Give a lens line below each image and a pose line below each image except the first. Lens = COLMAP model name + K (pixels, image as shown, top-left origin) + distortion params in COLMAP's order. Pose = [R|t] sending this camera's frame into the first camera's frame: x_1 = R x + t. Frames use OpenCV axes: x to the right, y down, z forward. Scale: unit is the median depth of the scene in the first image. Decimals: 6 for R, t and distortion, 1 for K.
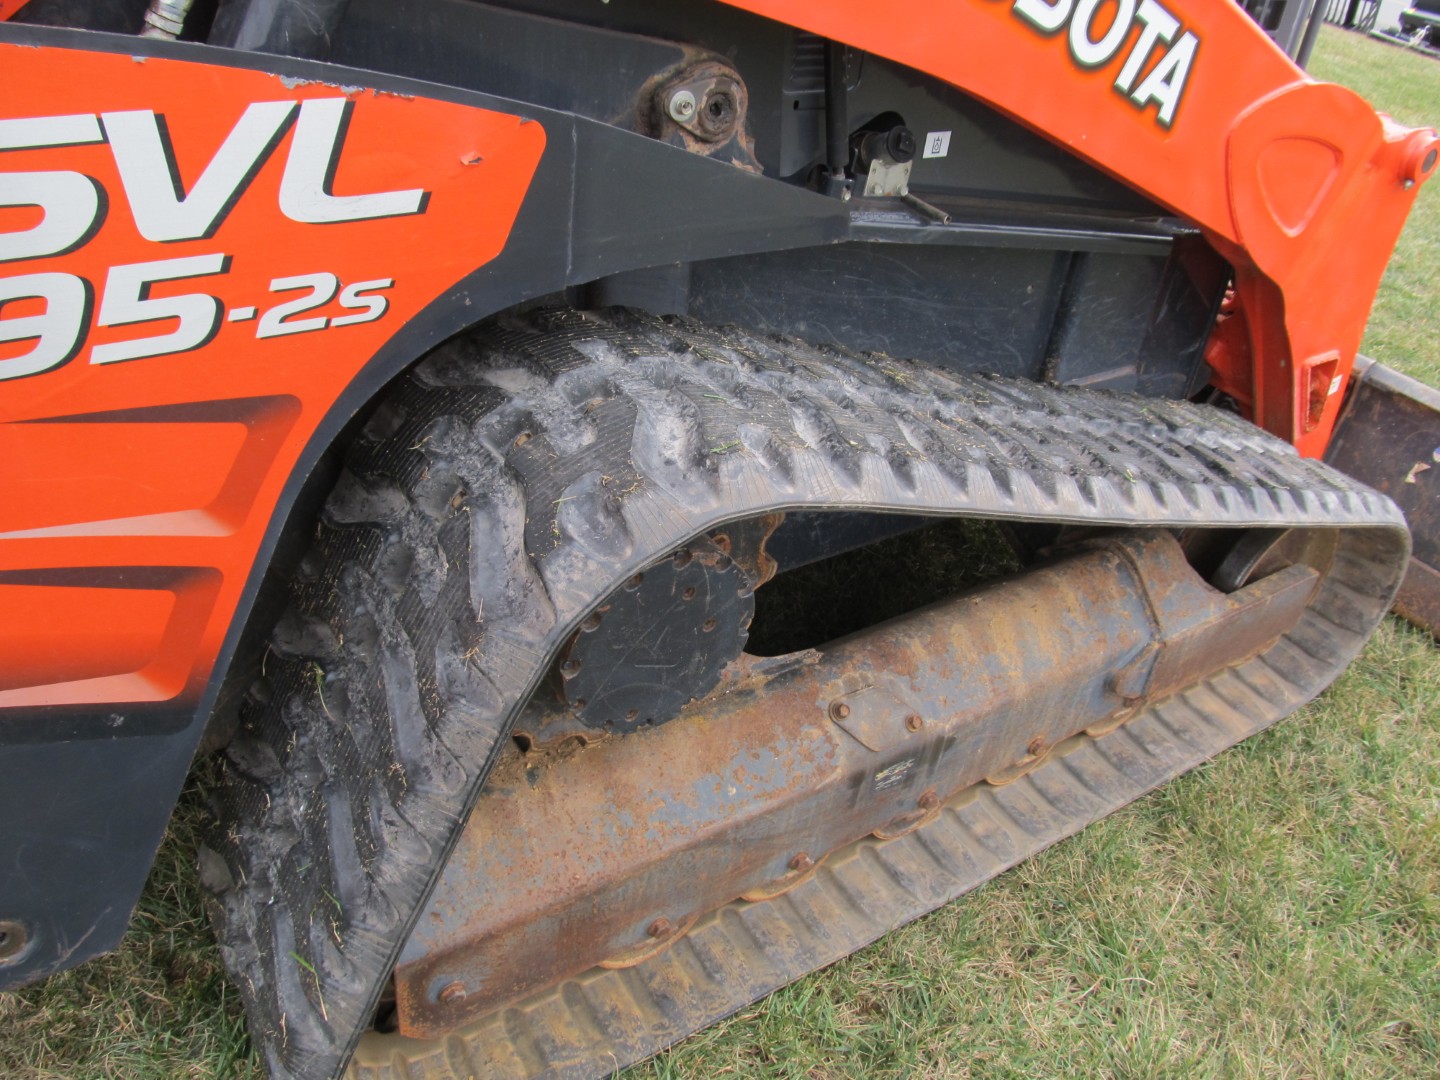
lens RADIAL K [[1168.1, 0, 718.5], [0, 1168.1, 533.0], [0, 0, 1]] dist [-0.062902, 0.022759]
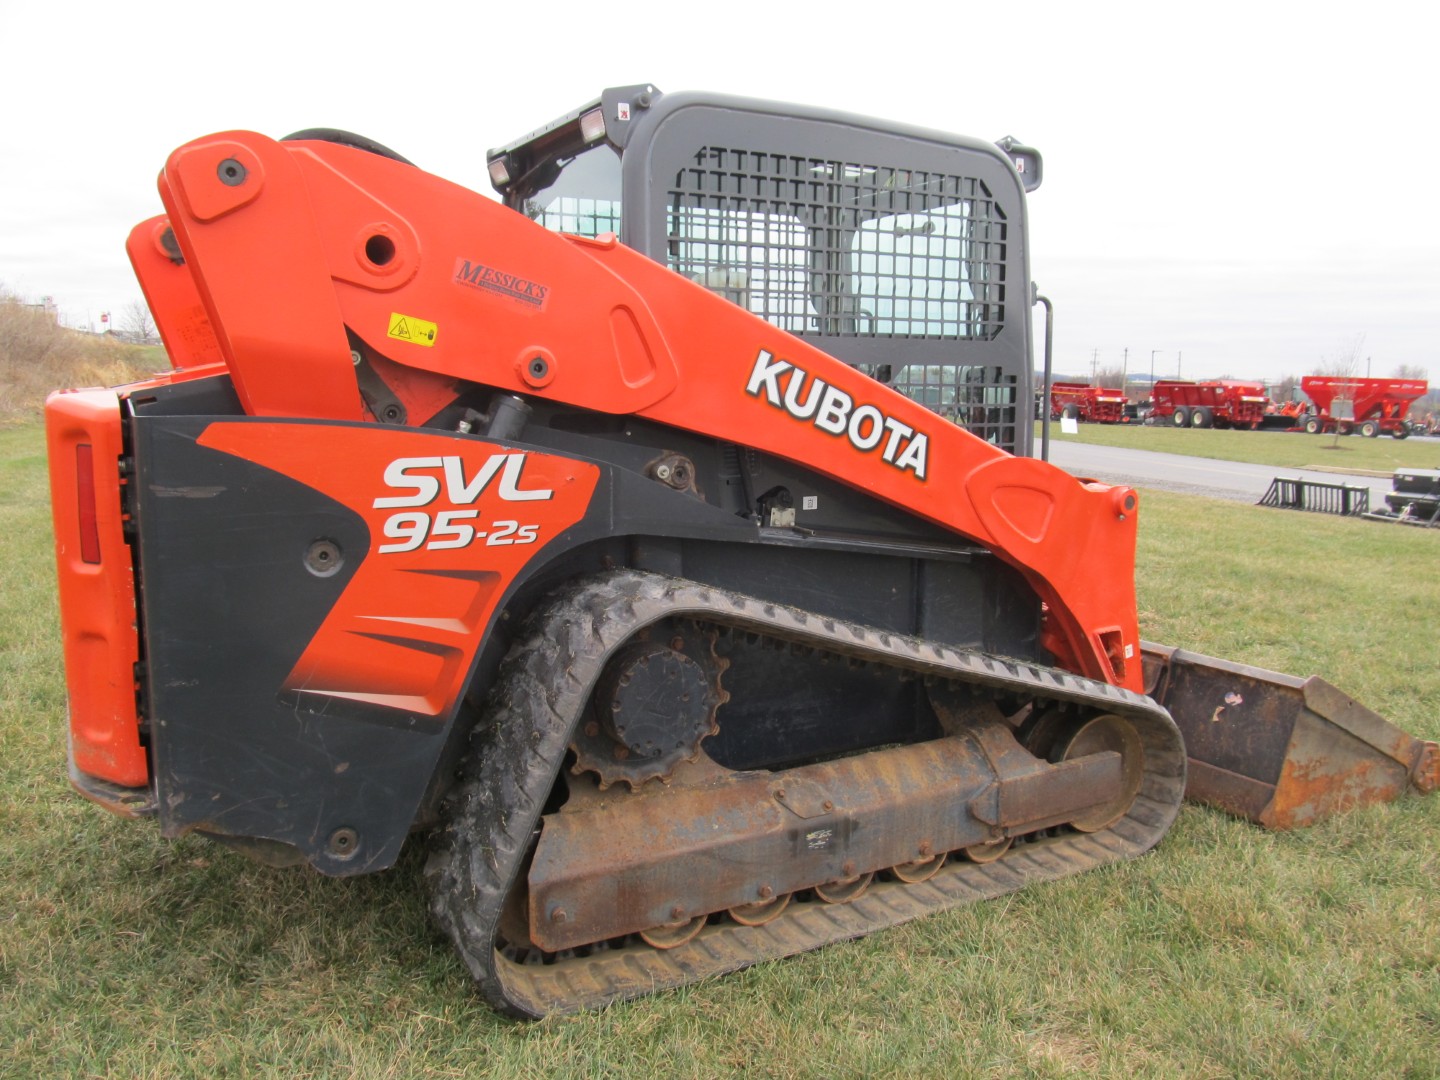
lens RADIAL K [[1168.1, 0, 721.5], [0, 1168.1, 542.7], [0, 0, 1]] dist [-0.062902, 0.022759]
pose [[0.992719, -0.090451, -0.079550, 0.205589], [0.045657, 0.893681, -0.446374, 0.640344], [0.111468, 0.439491, 0.891304, -0.794514]]
